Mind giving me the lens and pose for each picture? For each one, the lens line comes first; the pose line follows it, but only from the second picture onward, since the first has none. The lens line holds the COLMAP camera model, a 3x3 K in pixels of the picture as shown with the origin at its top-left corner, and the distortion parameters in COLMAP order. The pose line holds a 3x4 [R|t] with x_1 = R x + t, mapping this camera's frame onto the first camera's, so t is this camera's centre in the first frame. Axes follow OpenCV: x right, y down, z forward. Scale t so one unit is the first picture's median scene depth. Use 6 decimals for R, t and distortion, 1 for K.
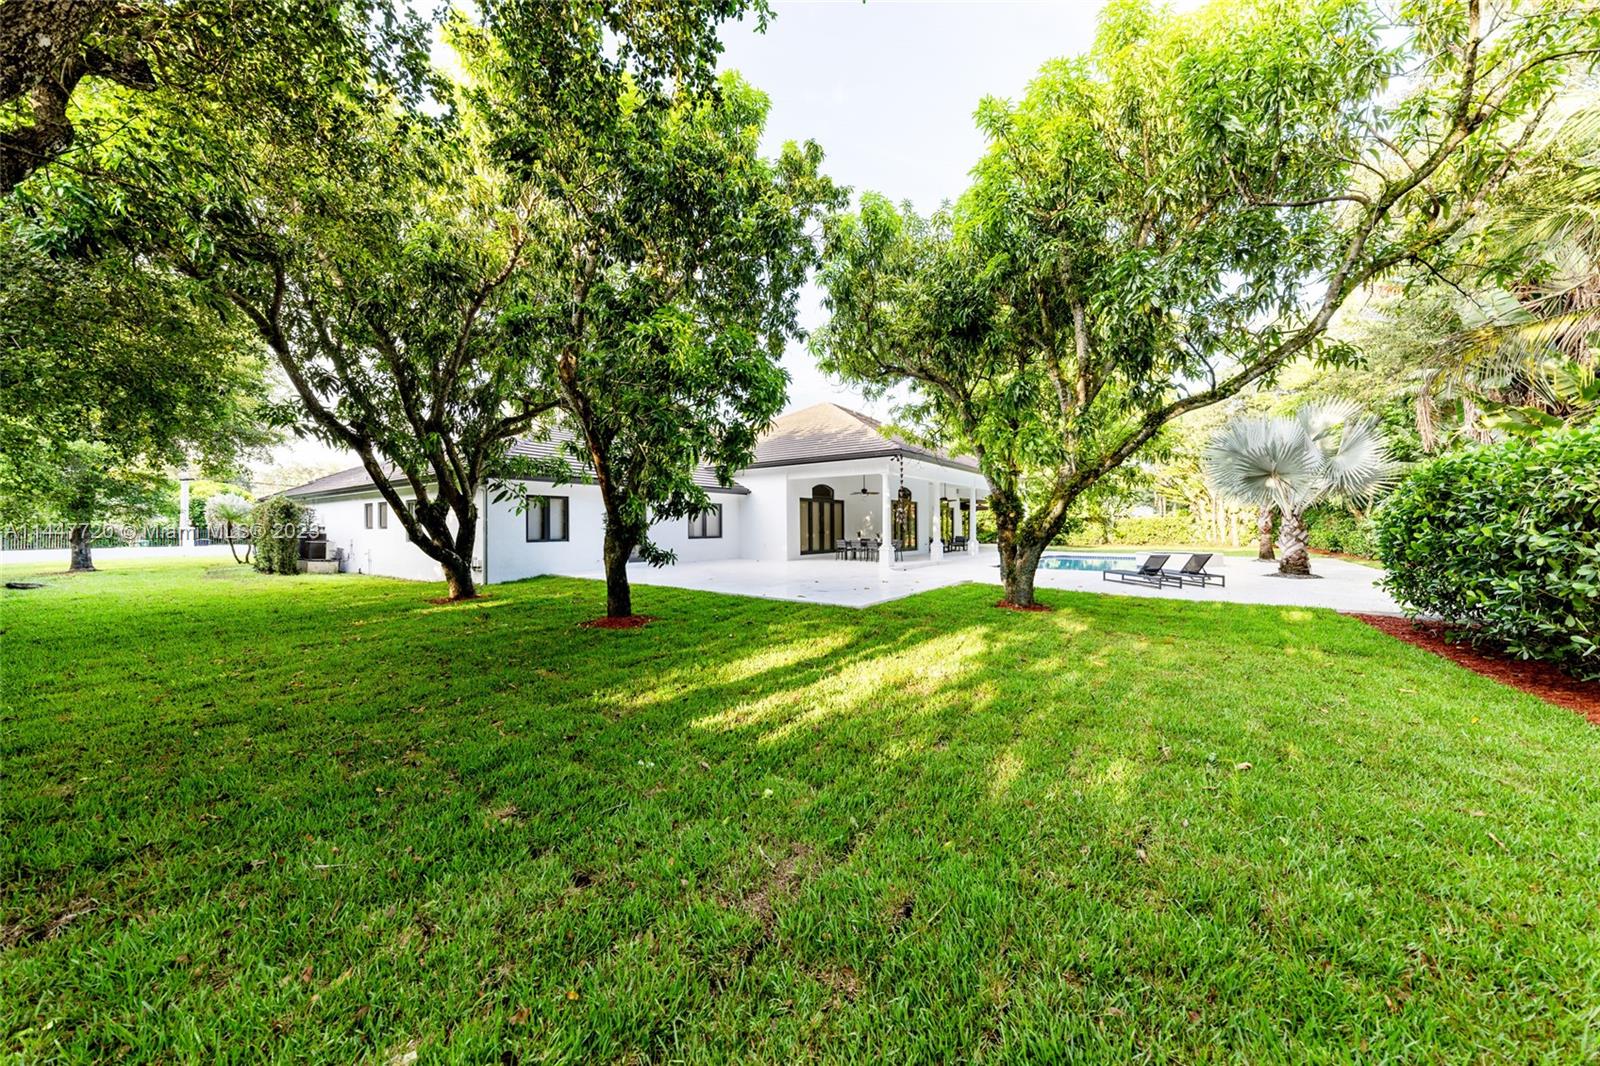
lens RADIAL K [[550.0, 0, 800.6], [0, 550.0, 531.3], [0, 0, 1]] dist [0.000945, 0.000019]
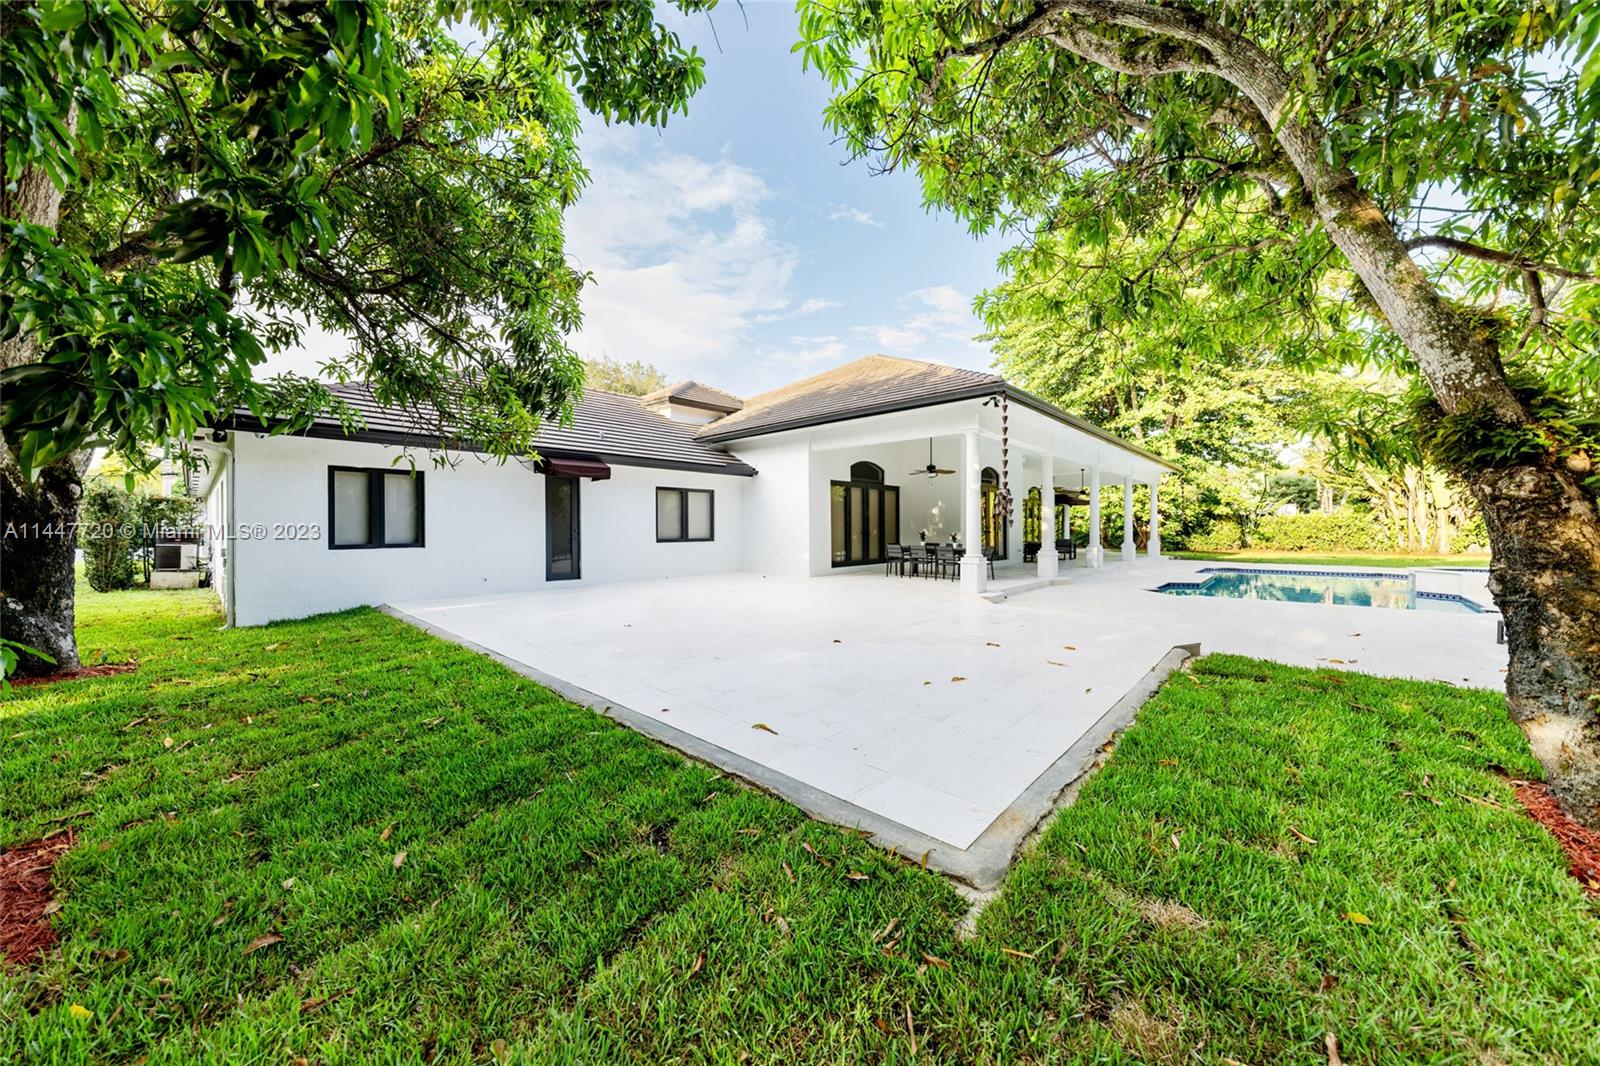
lens RADIAL K [[550.0, 0, 798.7], [0, 550.0, 529.2], [0, 0, 1]] dist [0.000945, 0.000019]
pose [[0.994892, 0.000720, -0.100941, 0.026548], [-0.001379, 0.999978, -0.006458, 0.002228], [0.100934, 0.006564, 0.994871, 0.342851]]
